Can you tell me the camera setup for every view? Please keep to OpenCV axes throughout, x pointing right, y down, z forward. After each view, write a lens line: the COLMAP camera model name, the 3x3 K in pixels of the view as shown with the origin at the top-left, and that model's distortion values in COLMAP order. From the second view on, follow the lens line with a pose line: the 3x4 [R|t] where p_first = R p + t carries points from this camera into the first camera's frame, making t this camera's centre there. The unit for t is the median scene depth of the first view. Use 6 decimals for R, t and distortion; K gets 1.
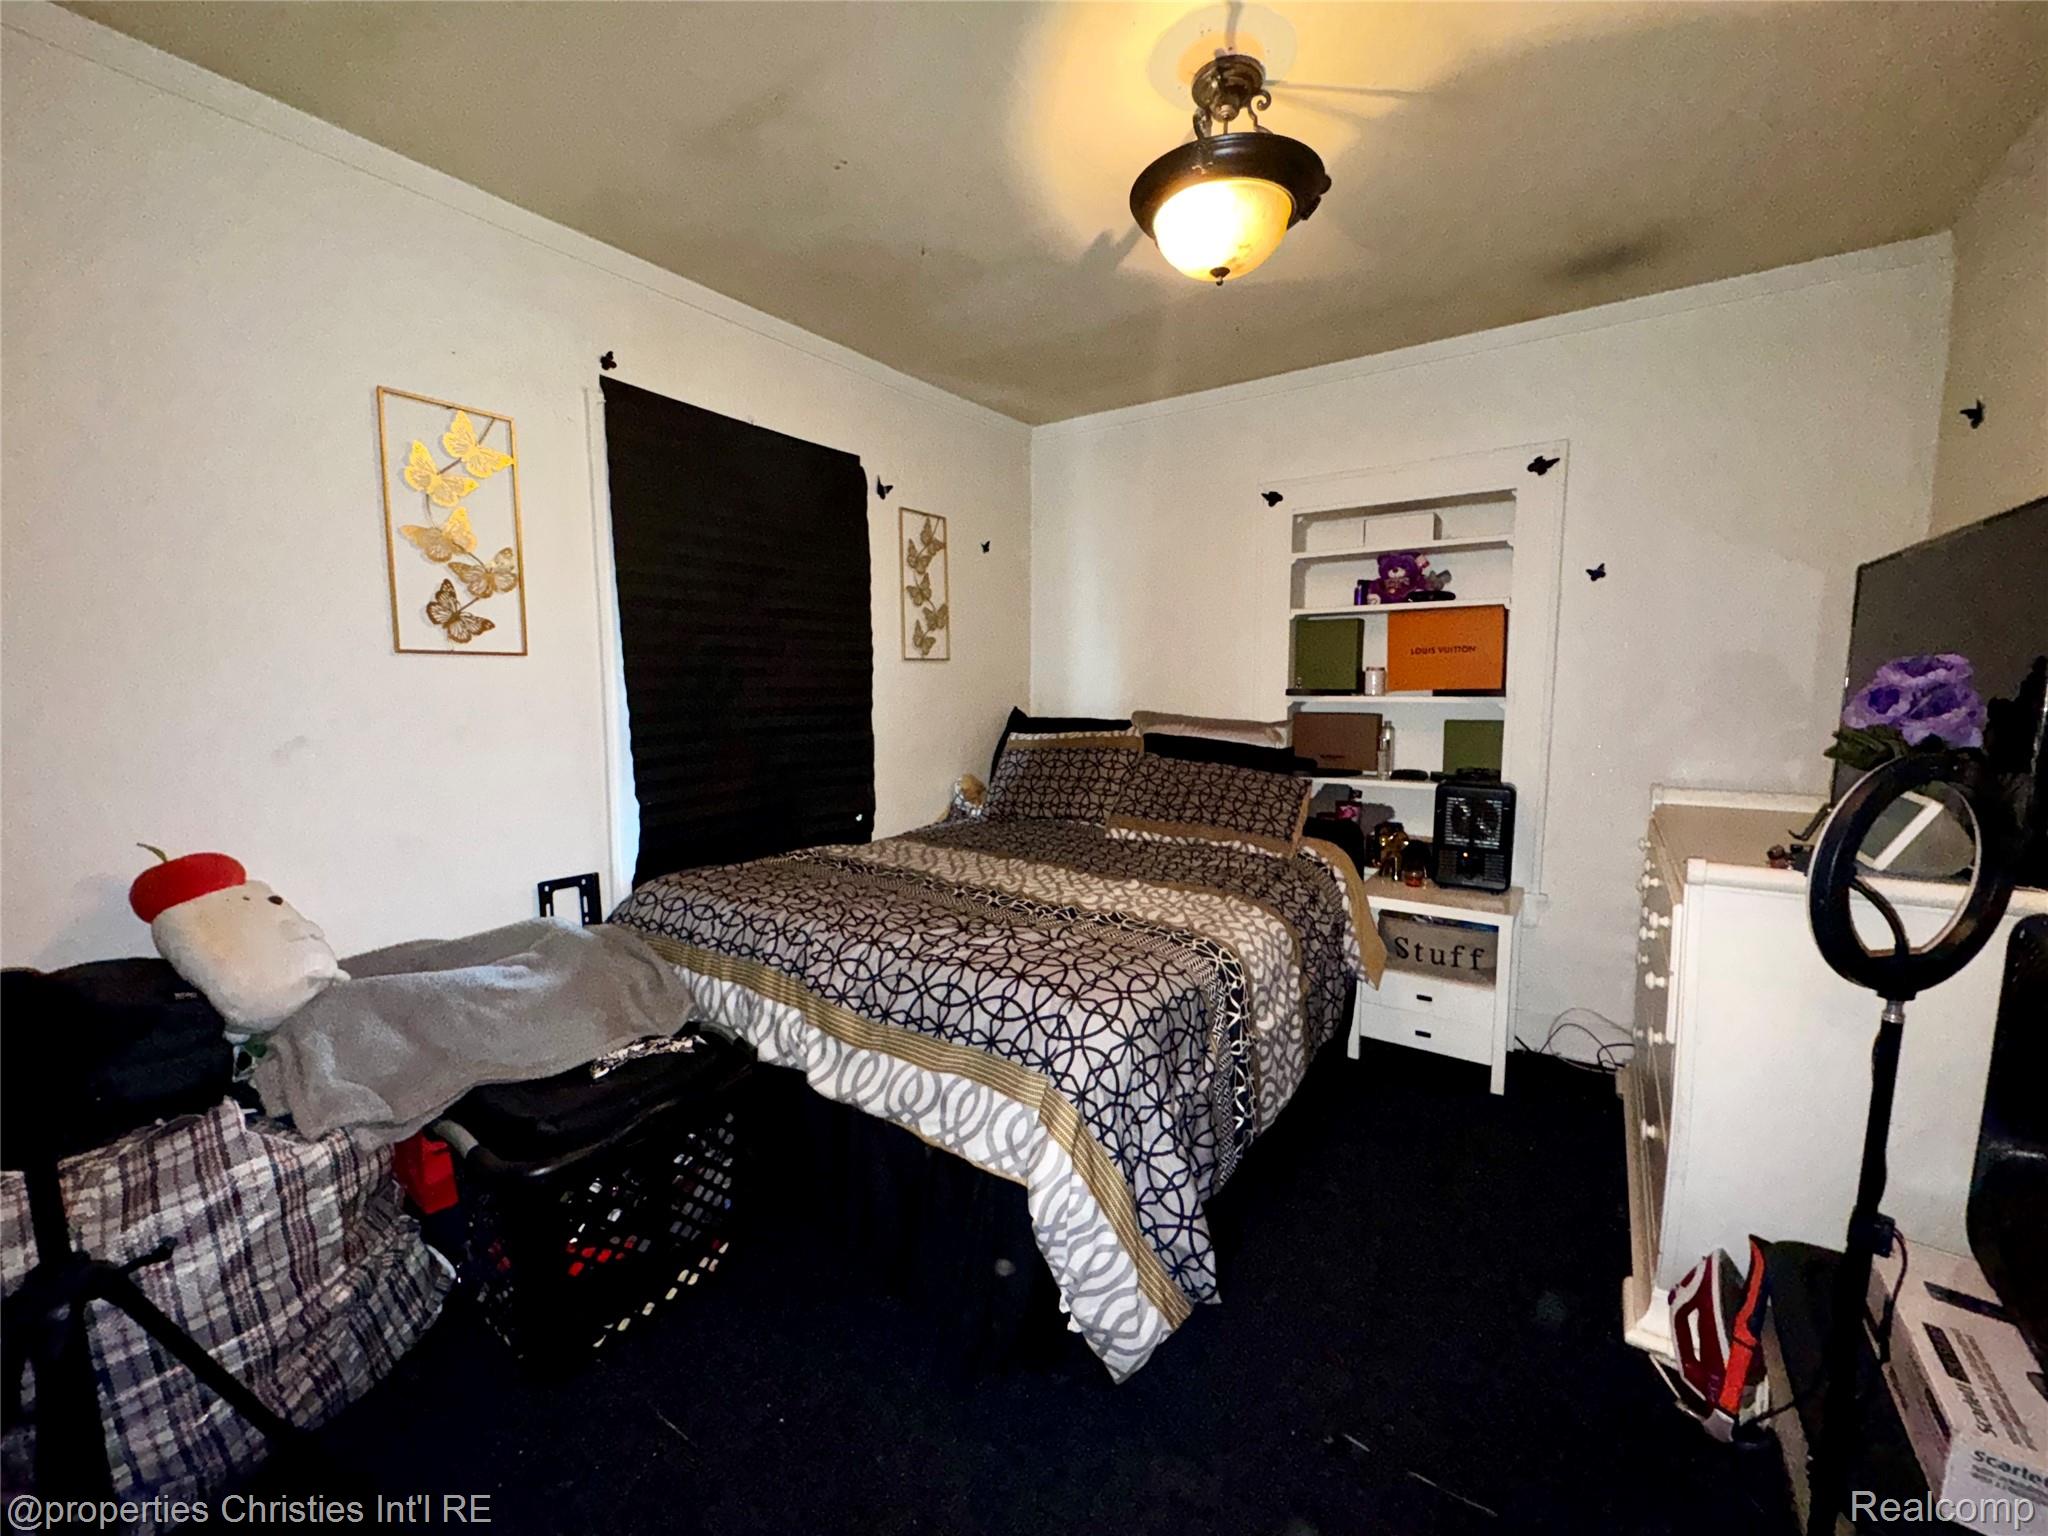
lens RADIAL K [[811.0, 0, 1024.0], [0, 811.0, 768.0], [0, 0, 1]] dist [0.000690, 0.000009]
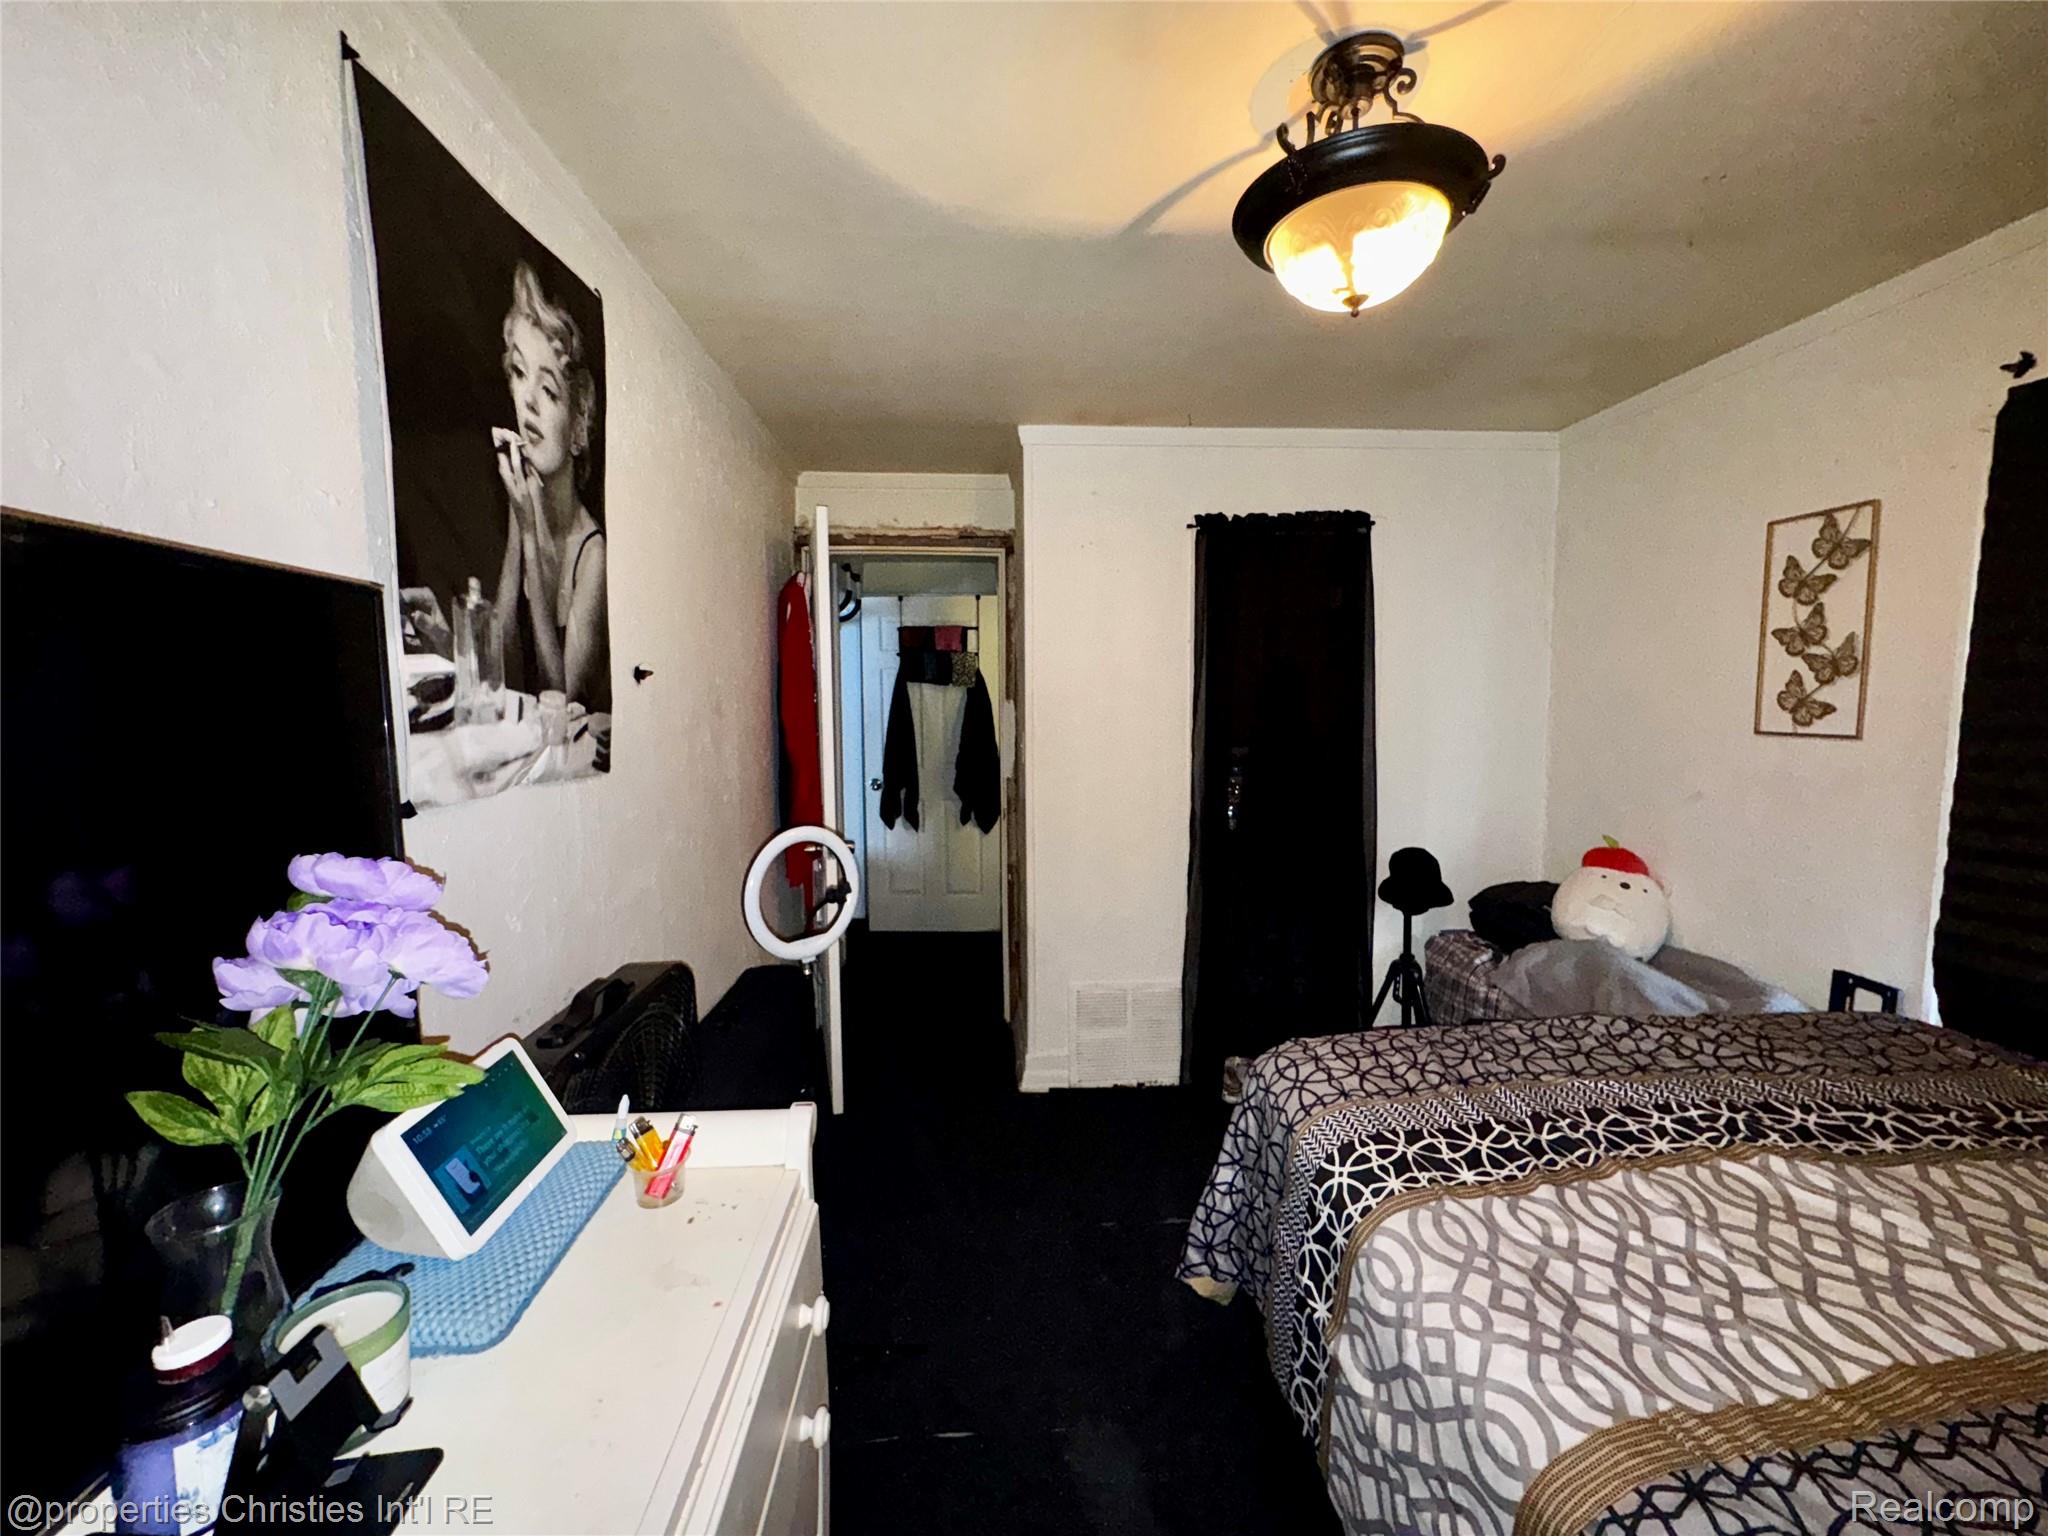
lens RADIAL K [[811.0, 0, 1024.0], [0, 811.0, 768.0], [0, 0, 1]] dist [0.000690, 0.000009]
pose [[-0.777757, 0.003011, -0.628558, 0.801886], [-0.131591, 0.977049, 0.167507, -0.141425], [0.614636, 0.212992, -0.759511, 1.176557]]
